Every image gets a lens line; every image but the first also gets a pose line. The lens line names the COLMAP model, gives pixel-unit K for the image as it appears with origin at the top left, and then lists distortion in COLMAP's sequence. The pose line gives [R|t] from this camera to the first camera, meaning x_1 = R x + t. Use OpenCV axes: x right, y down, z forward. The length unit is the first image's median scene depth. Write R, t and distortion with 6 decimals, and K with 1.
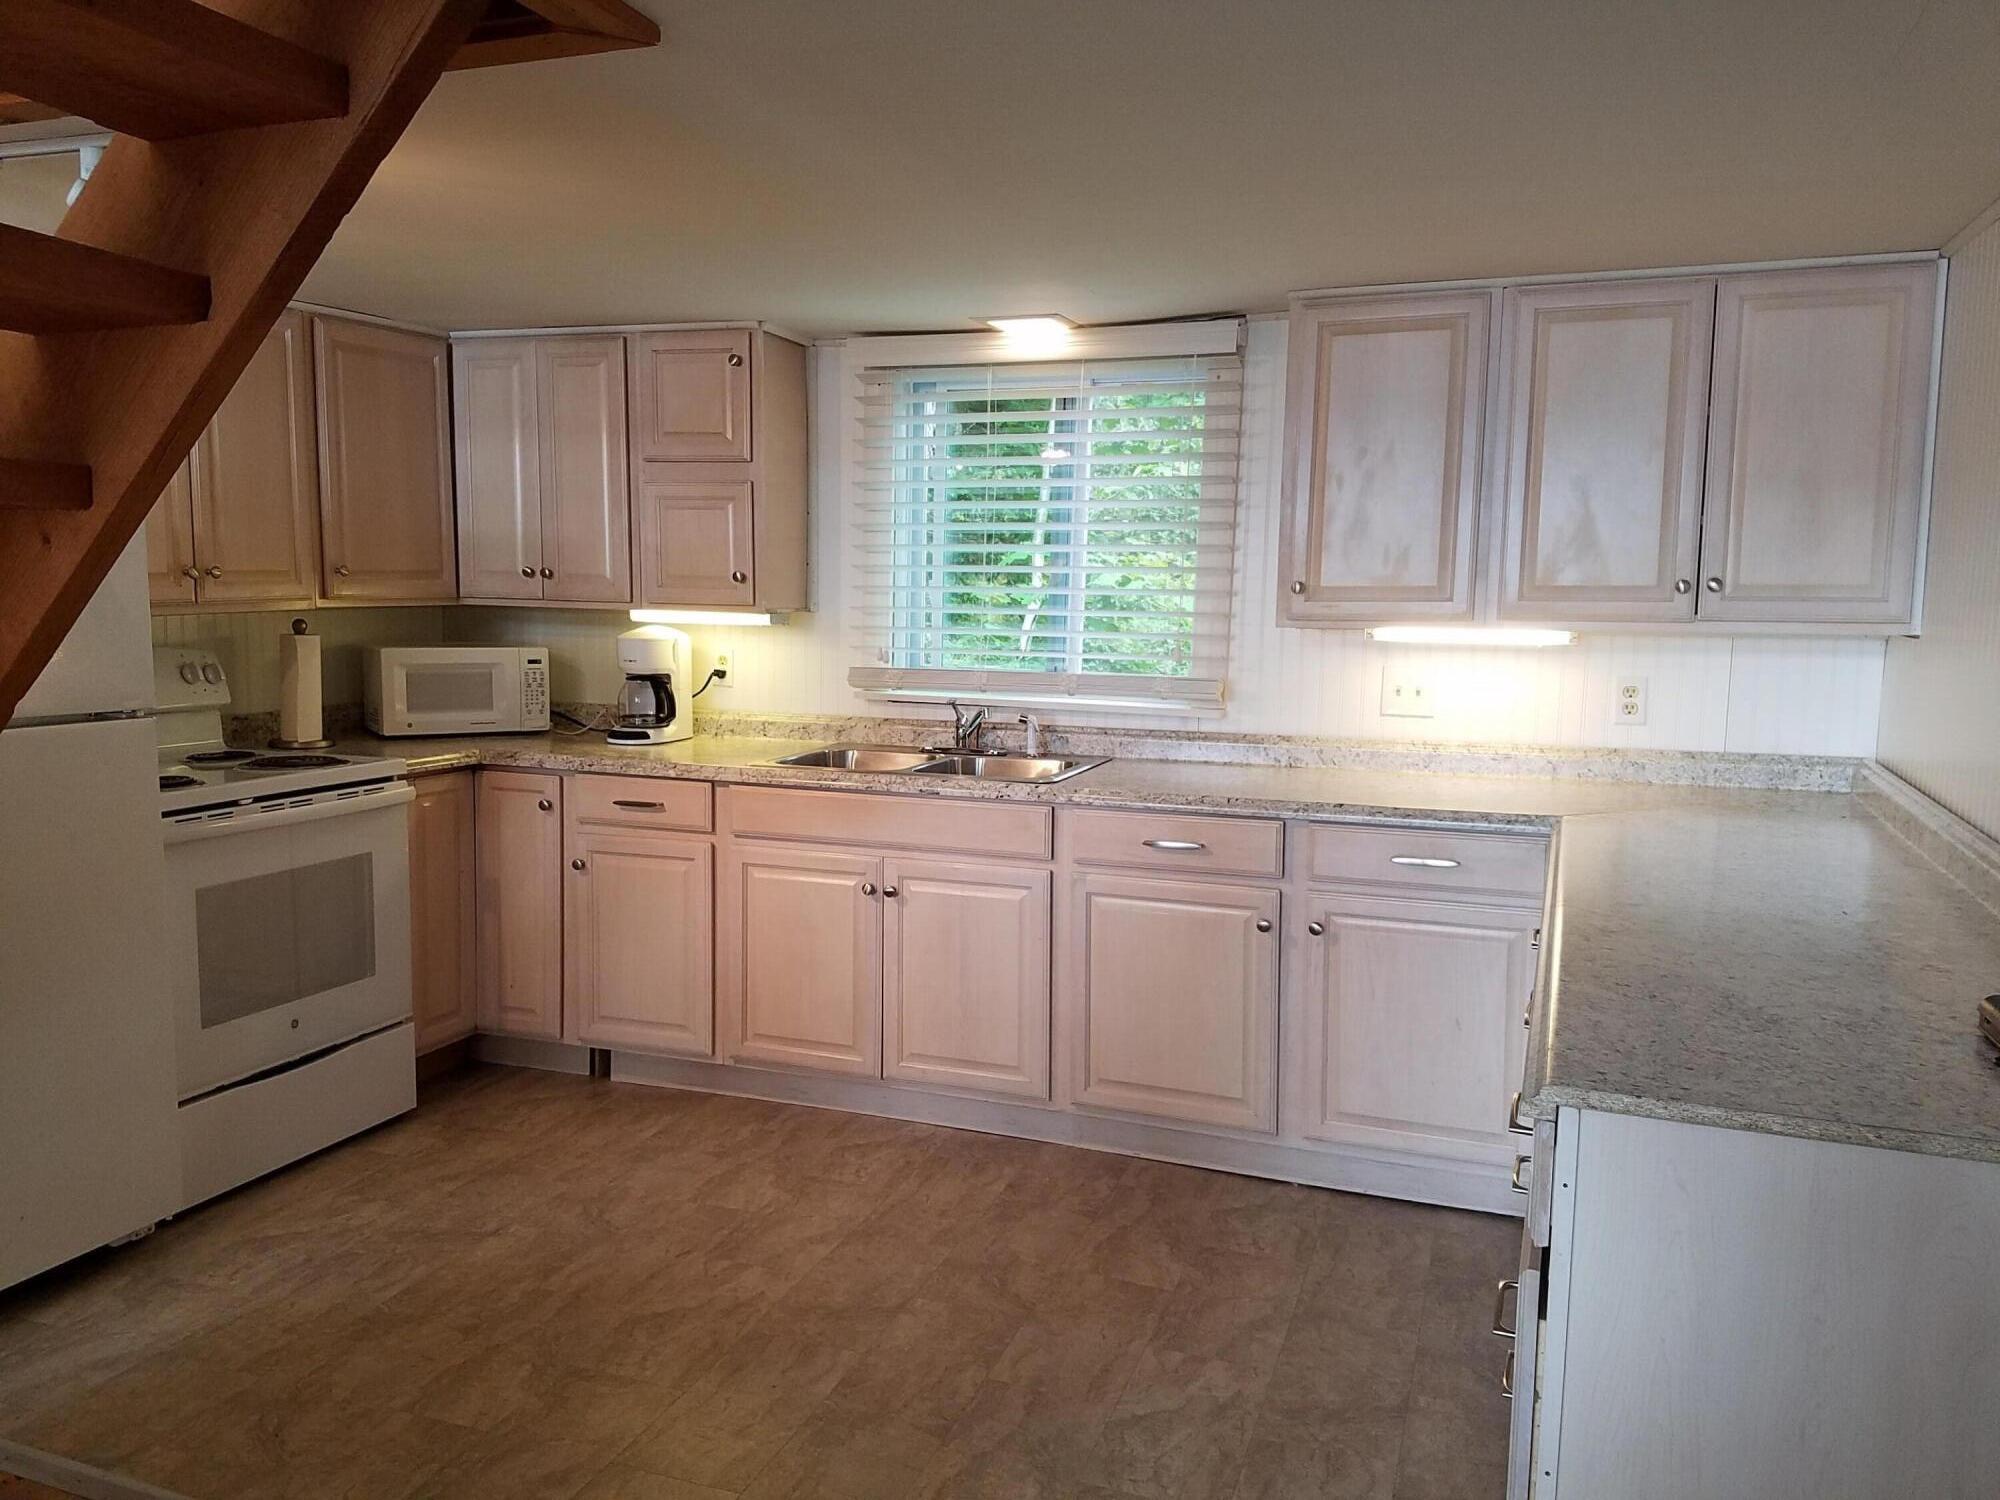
lens RADIAL K [[1544.2, 0, 990.8], [0, 1544.2, 754.2], [0, 0, 1]] dist [0.191185, -0.455407]
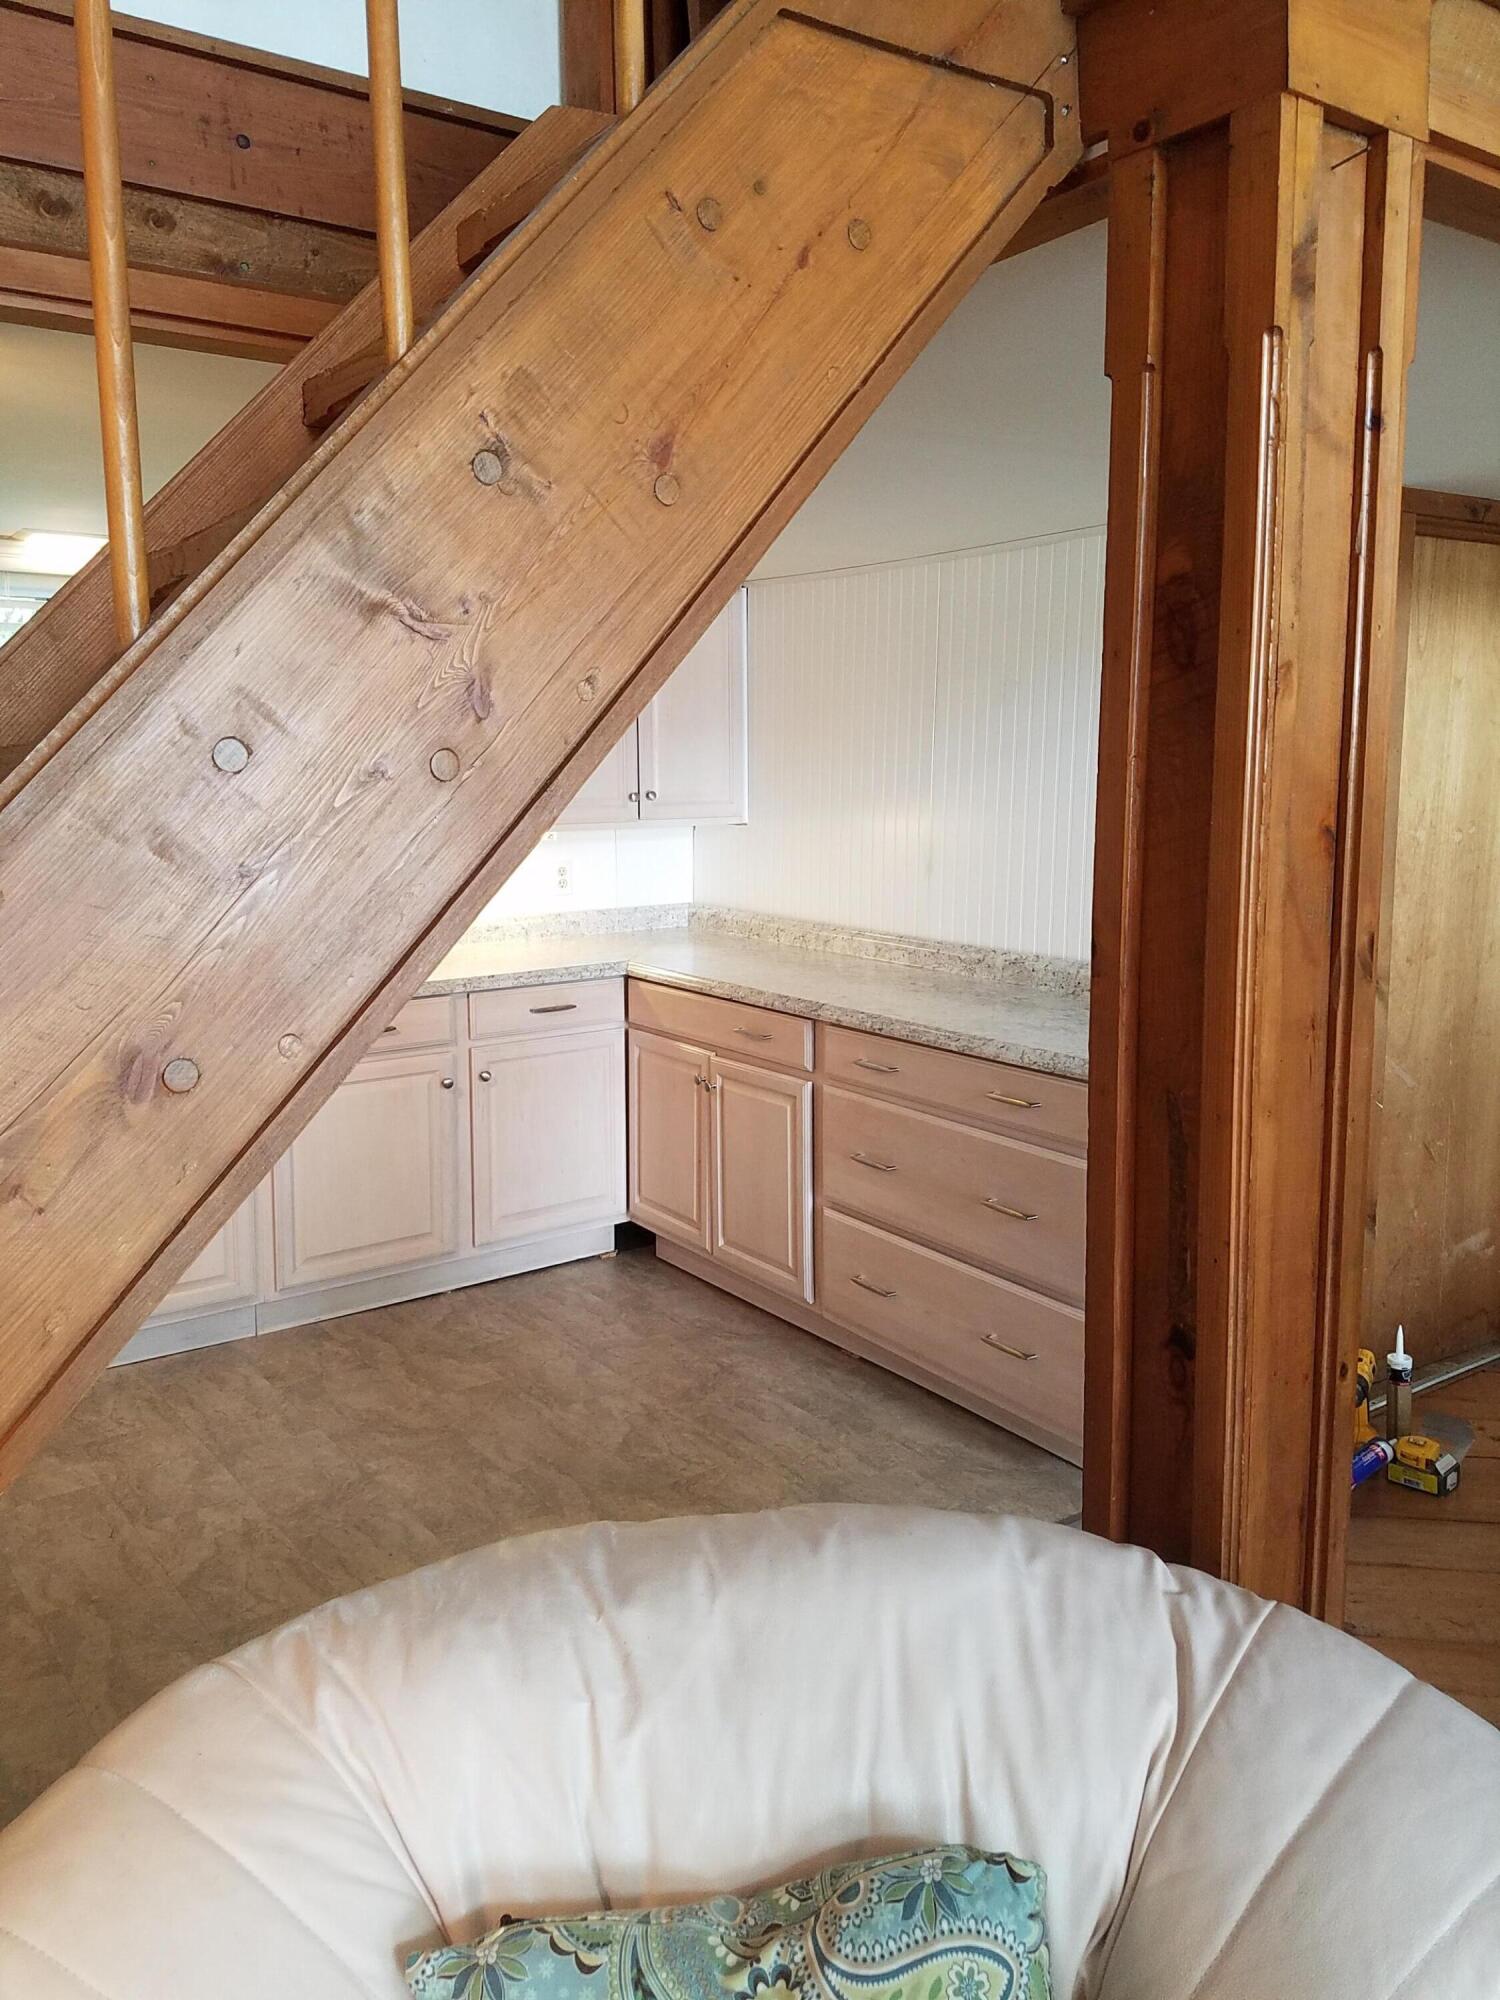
lens RADIAL K [[1544.2, 0, 740.8], [0, 1544.2, 992.5], [0, 0, 1]] dist [0.191185, -0.455407]
pose [[0.579526, -0.168271, 0.797393, -0.566461], [0.121156, 0.985367, 0.119885, -0.069805], [-0.805898, 0.027132, 0.591433, 0.080730]]
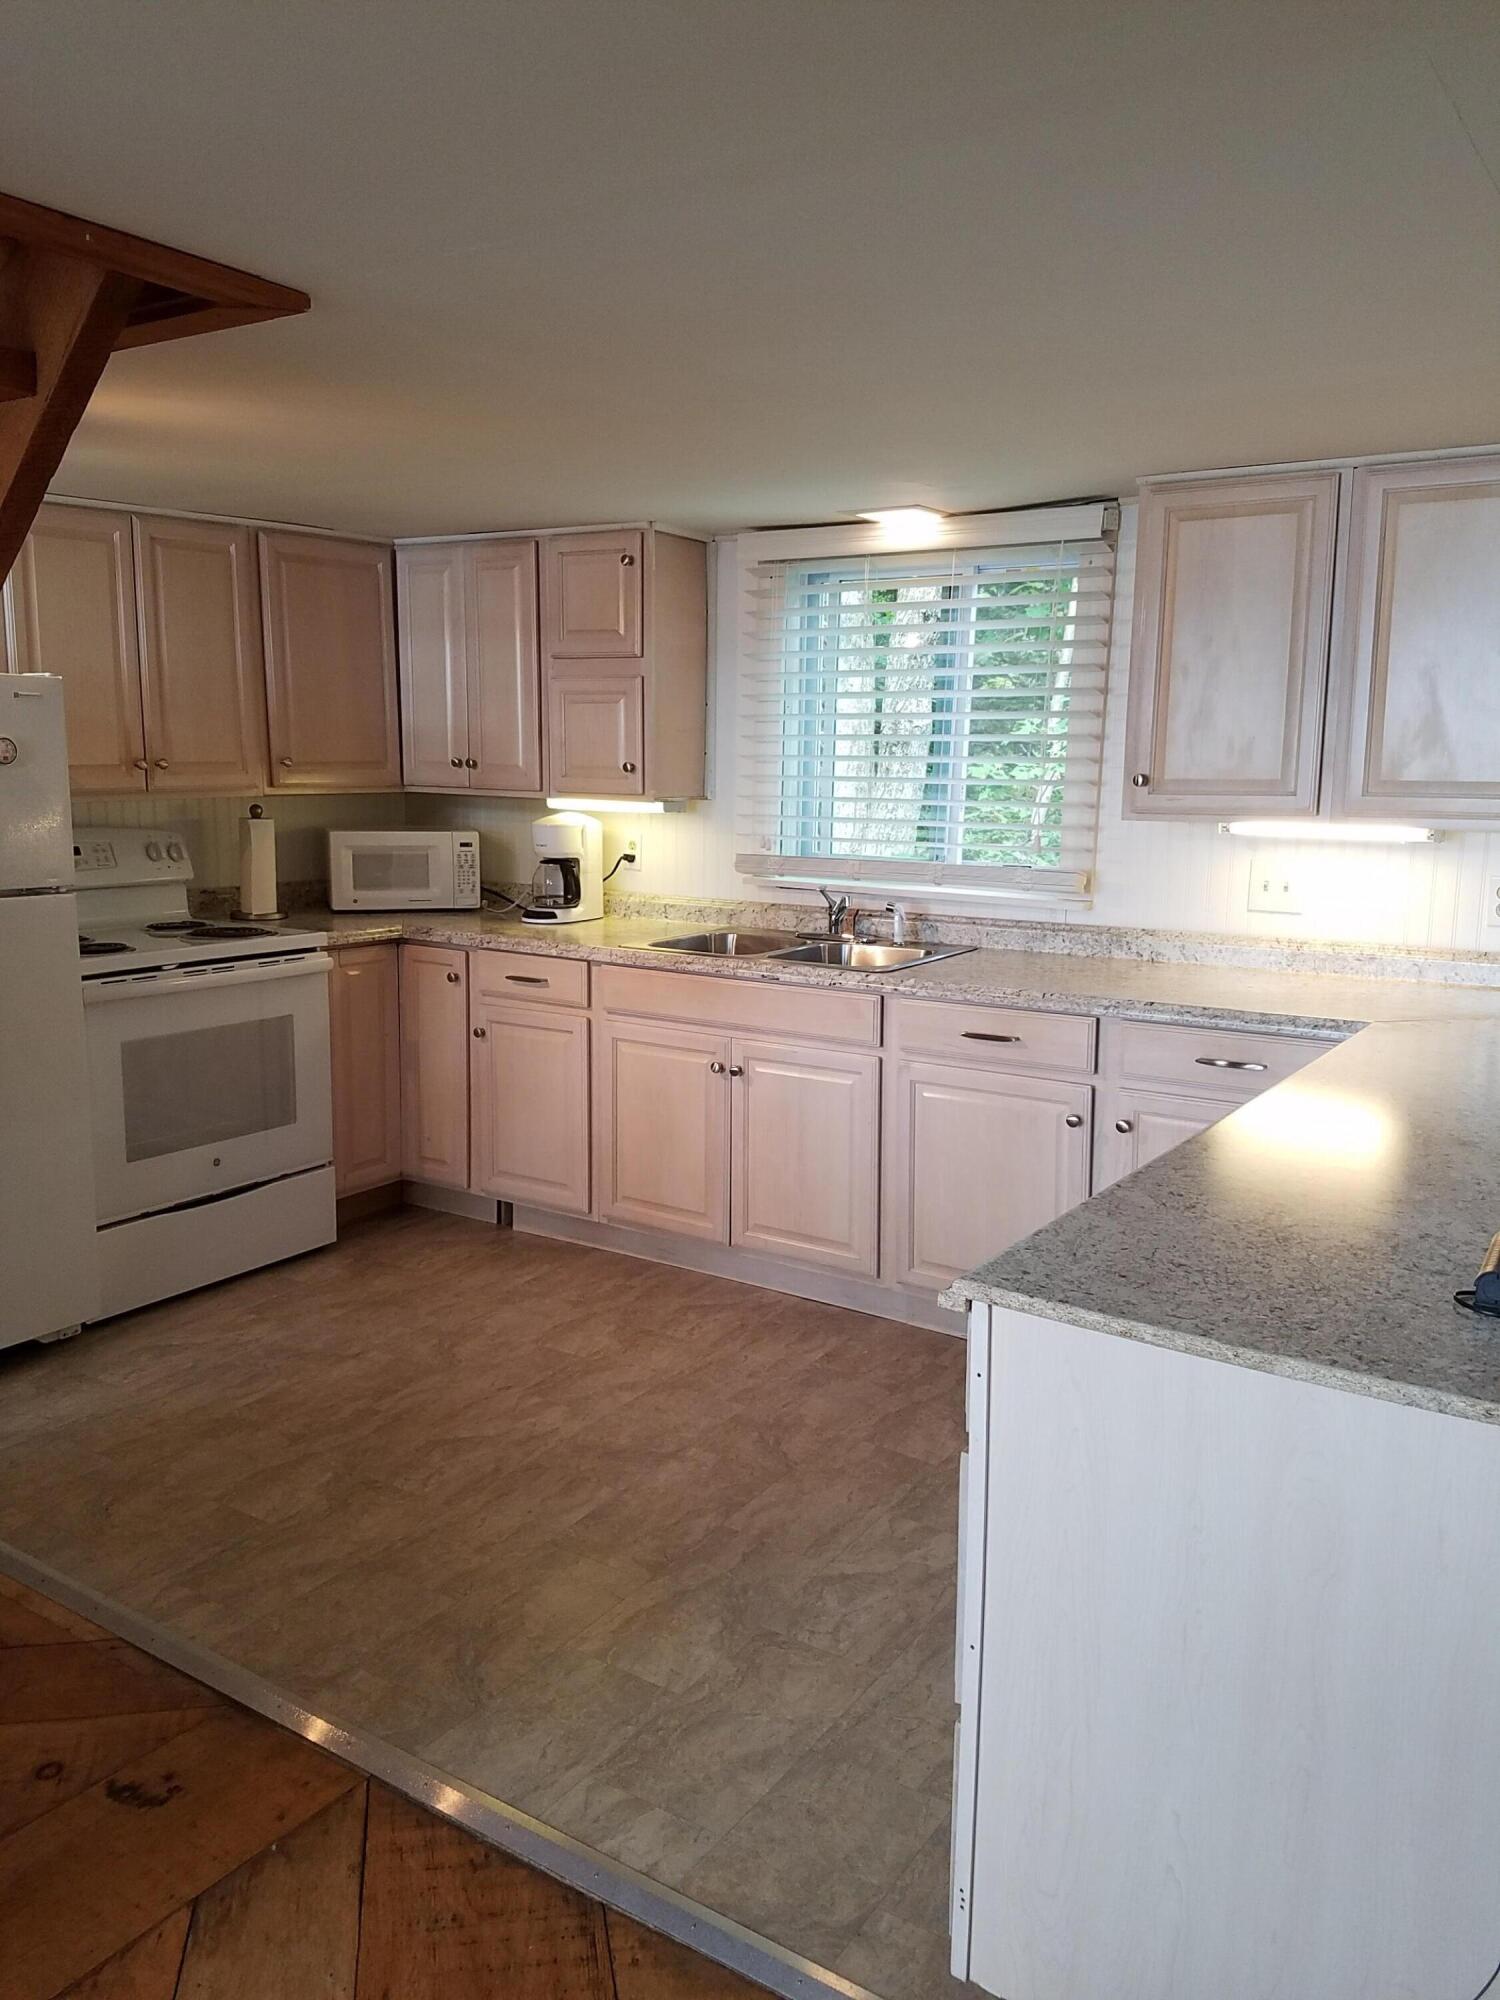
lens RADIAL K [[1544.2, 0, 740.8], [0, 1544.2, 992.5], [0, 0, 1]] dist [0.191185, -0.455407]
pose [[0.974972, 0.032614, -0.219923, 0.162604], [-0.023472, 0.998753, 0.044054, -0.010212], [0.221085, -0.037790, 0.974522, -0.020037]]
